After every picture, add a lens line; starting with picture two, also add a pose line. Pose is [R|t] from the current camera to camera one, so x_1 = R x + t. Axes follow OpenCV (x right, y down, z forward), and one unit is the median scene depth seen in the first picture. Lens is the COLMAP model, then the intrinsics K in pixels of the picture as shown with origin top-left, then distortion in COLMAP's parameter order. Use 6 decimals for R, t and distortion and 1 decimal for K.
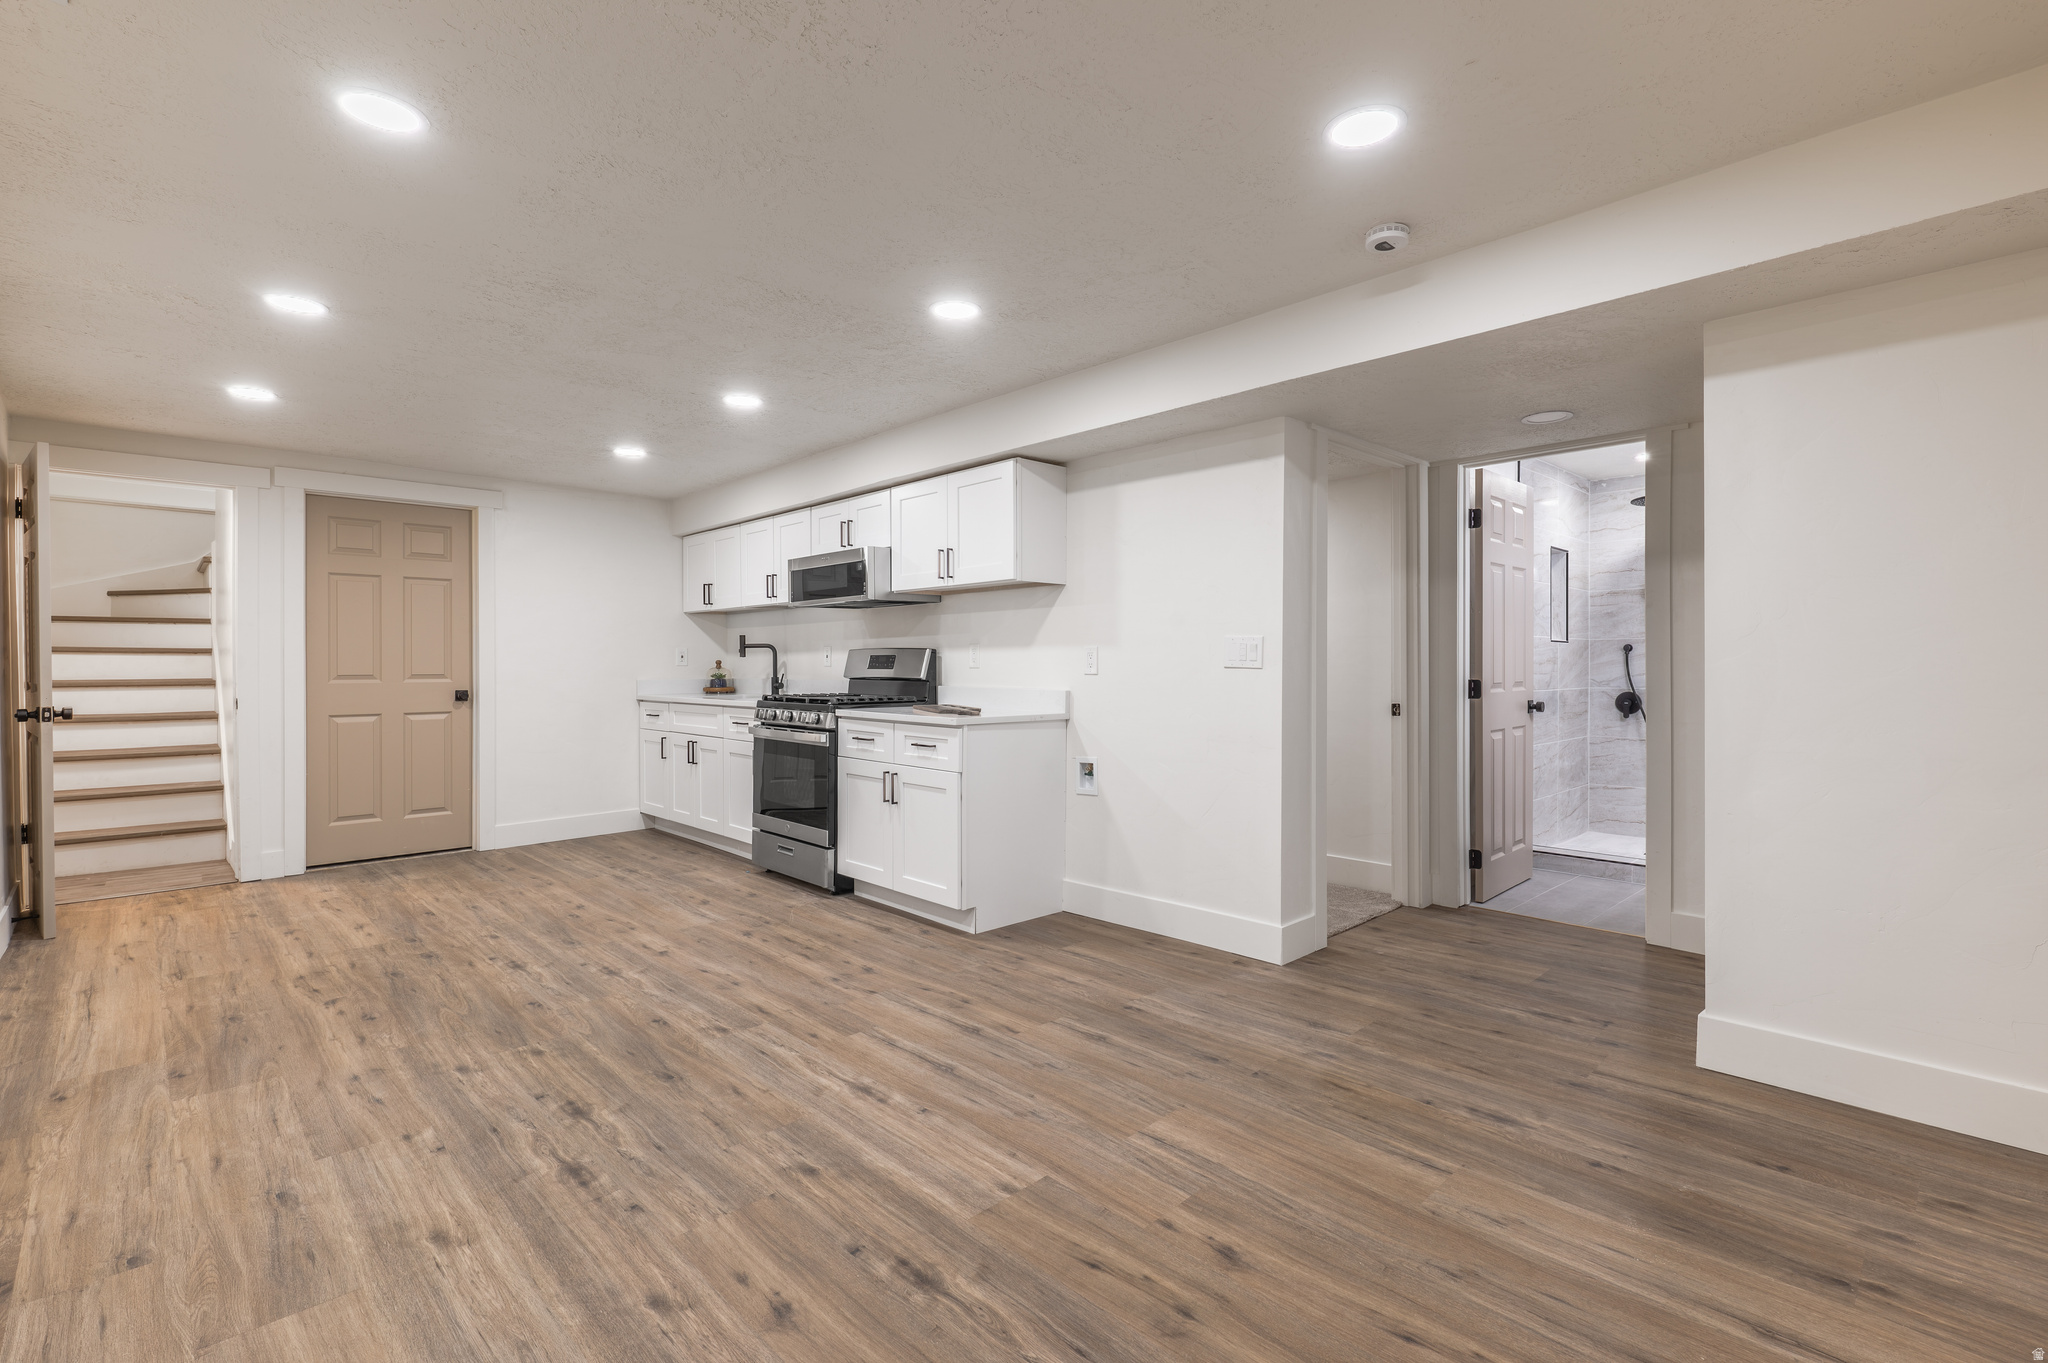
lens RADIAL K [[942.1, 0, 1026.2], [0, 942.1, 653.9], [0, 0, 1]] dist [0.001264, -0.001439]
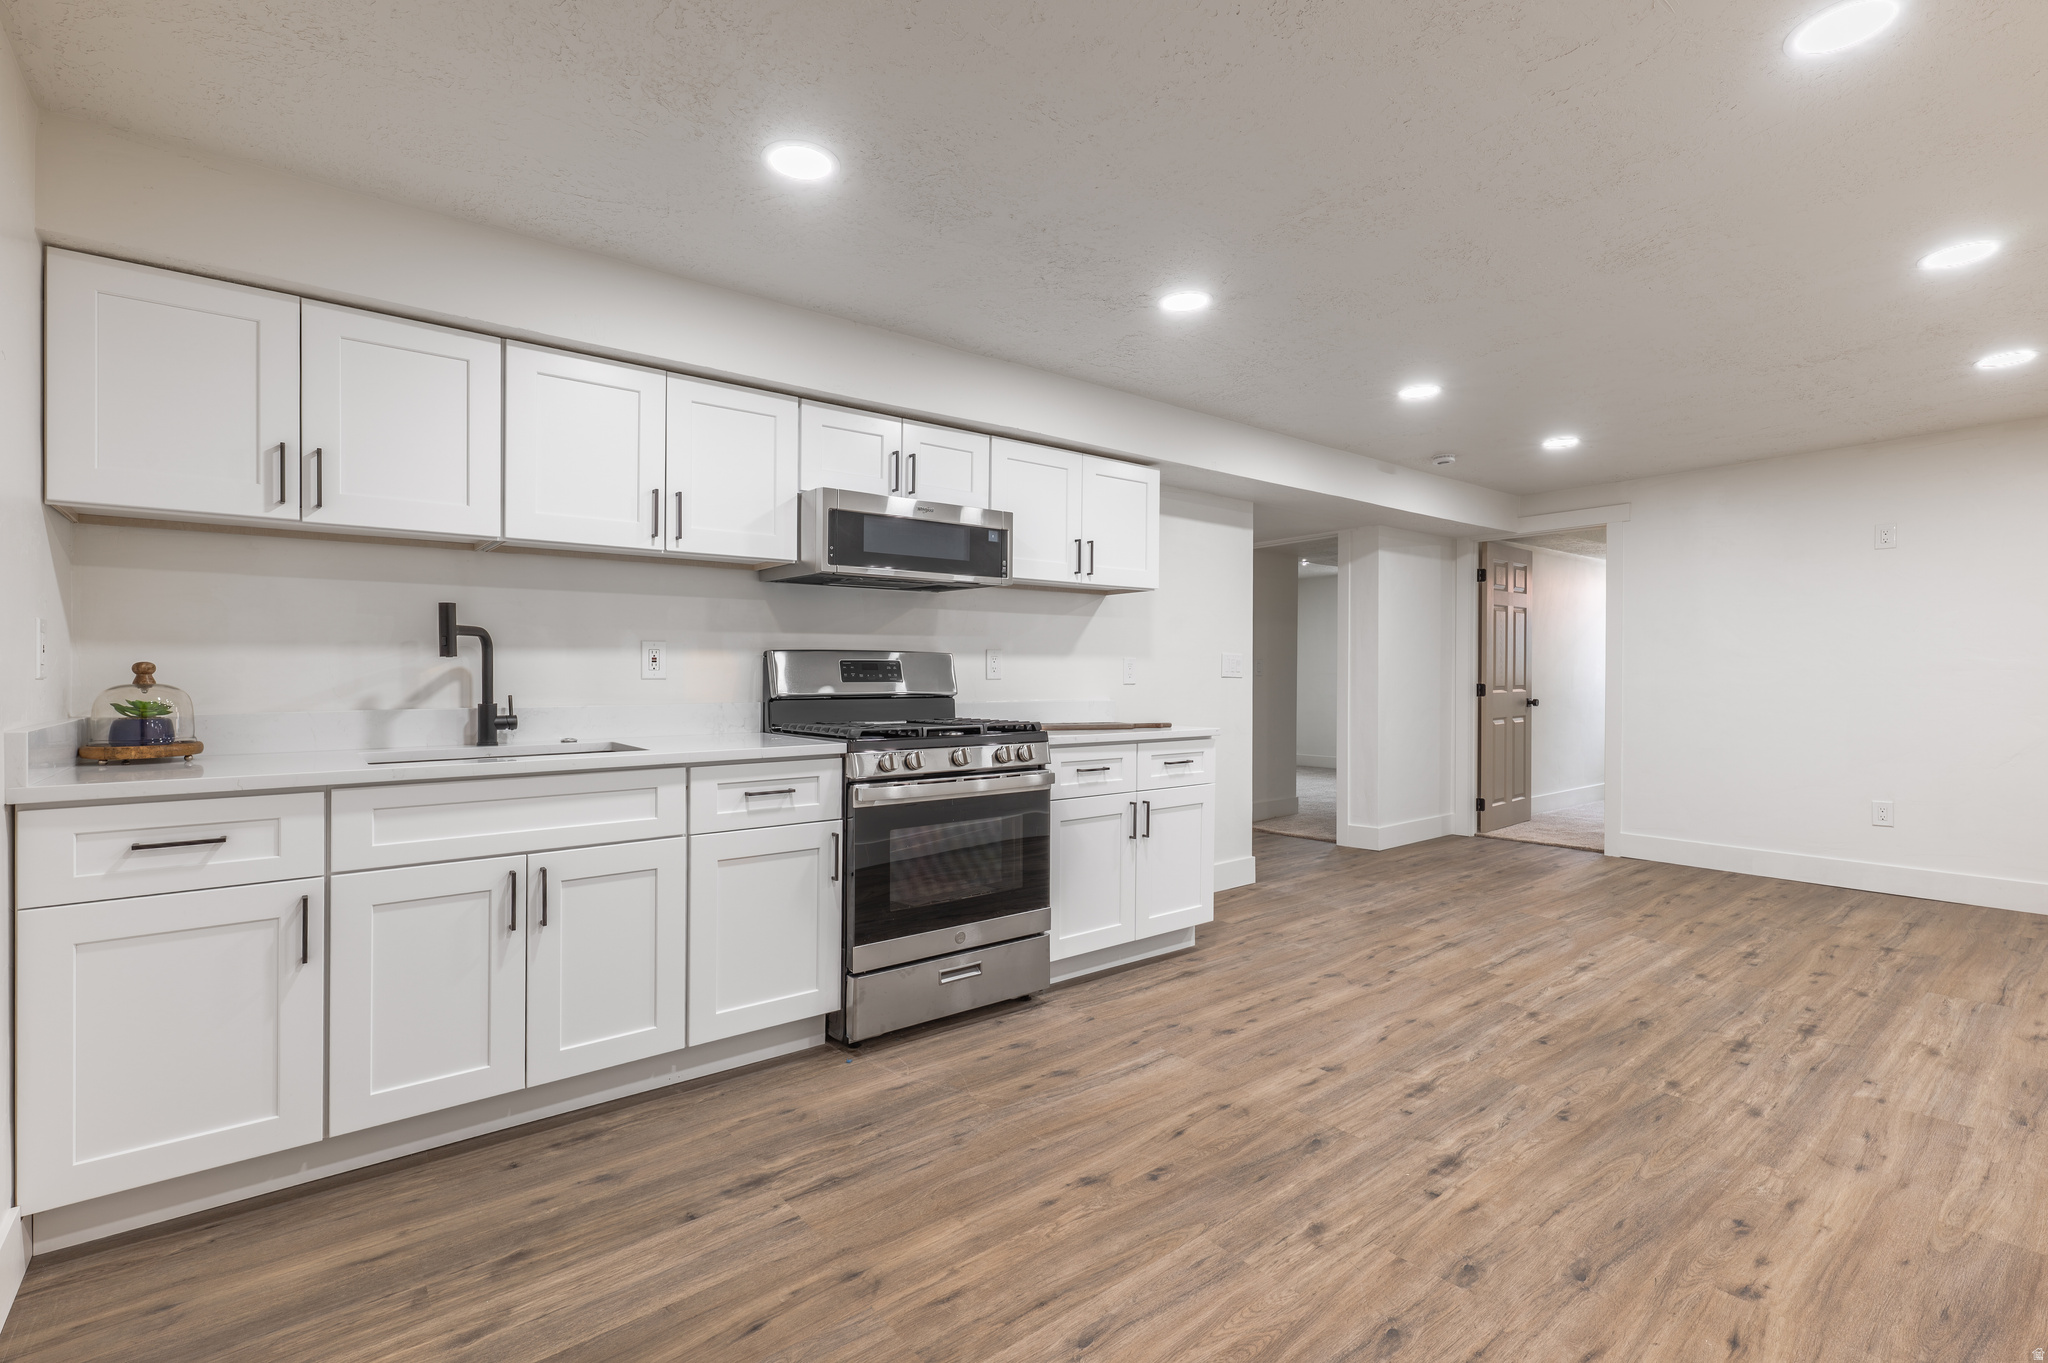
lens RADIAL K [[925.2, 0, 1028.2], [0, 925.2, 676.2], [0, 0, 1]] dist [0.002589, -0.000848]
pose [[0.075412, -0.001105, 0.997152, -1.302711], [-0.009670, 0.999952, 0.001839, 0.016582], [-0.997106, -0.009781, 0.075398, 1.377883]]
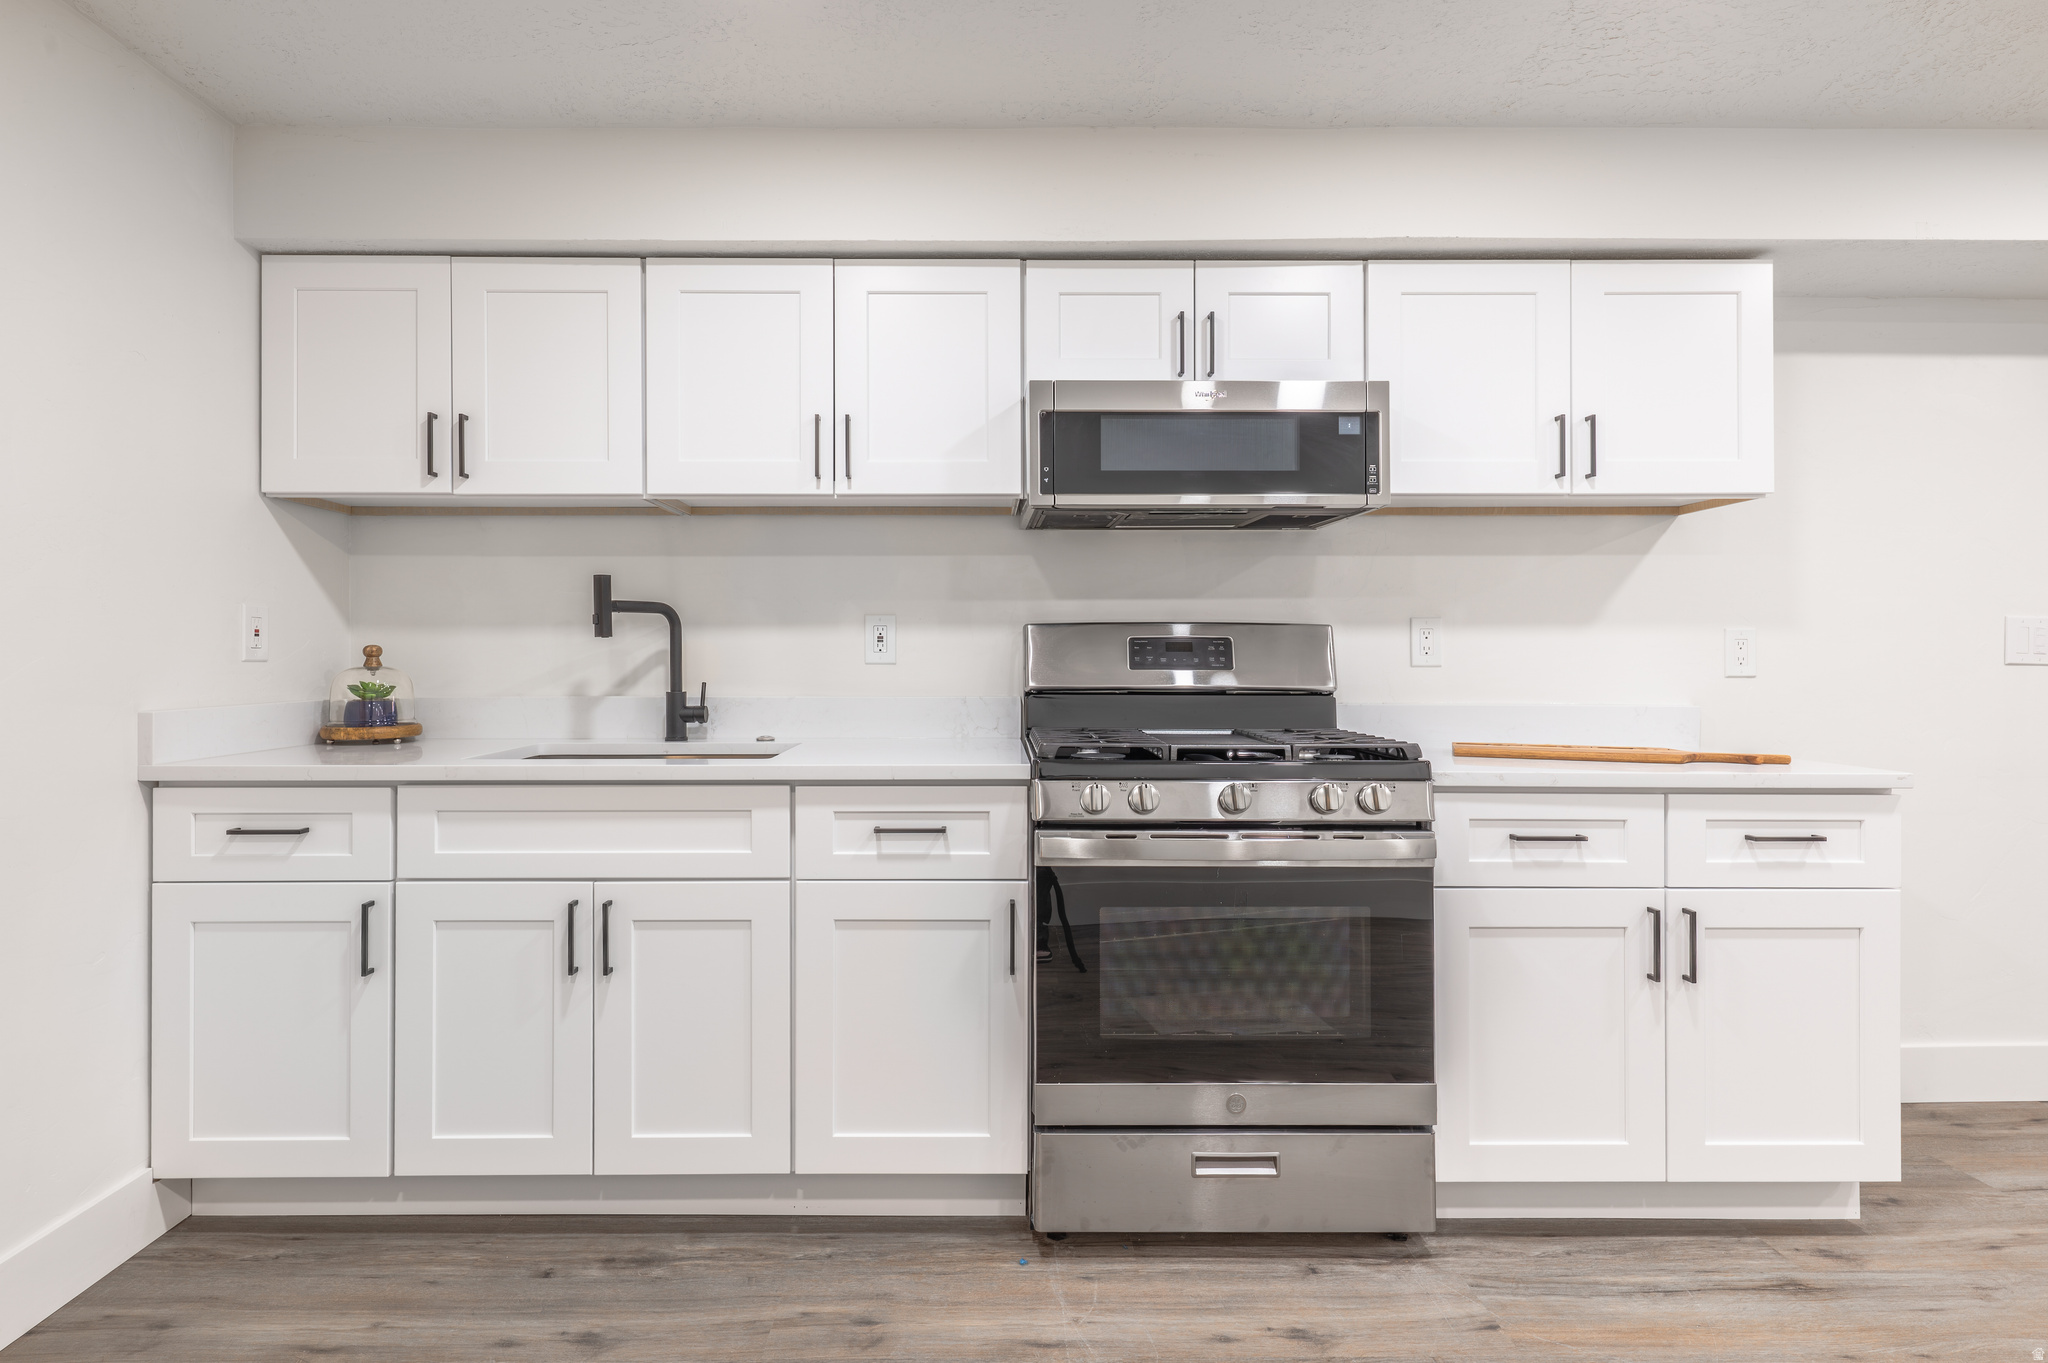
lens RADIAL K [[1064.7, 0, 993.0], [0, 1064.7, 637.9], [0, 0, 1]] dist [0.000485, 0.000342]
pose [[0.678007, 0.015145, 0.734900, -0.947592], [-0.009174, 0.999884, -0.012142, 0.013810], [-0.734998, 0.001490, 0.678067, 1.190848]]
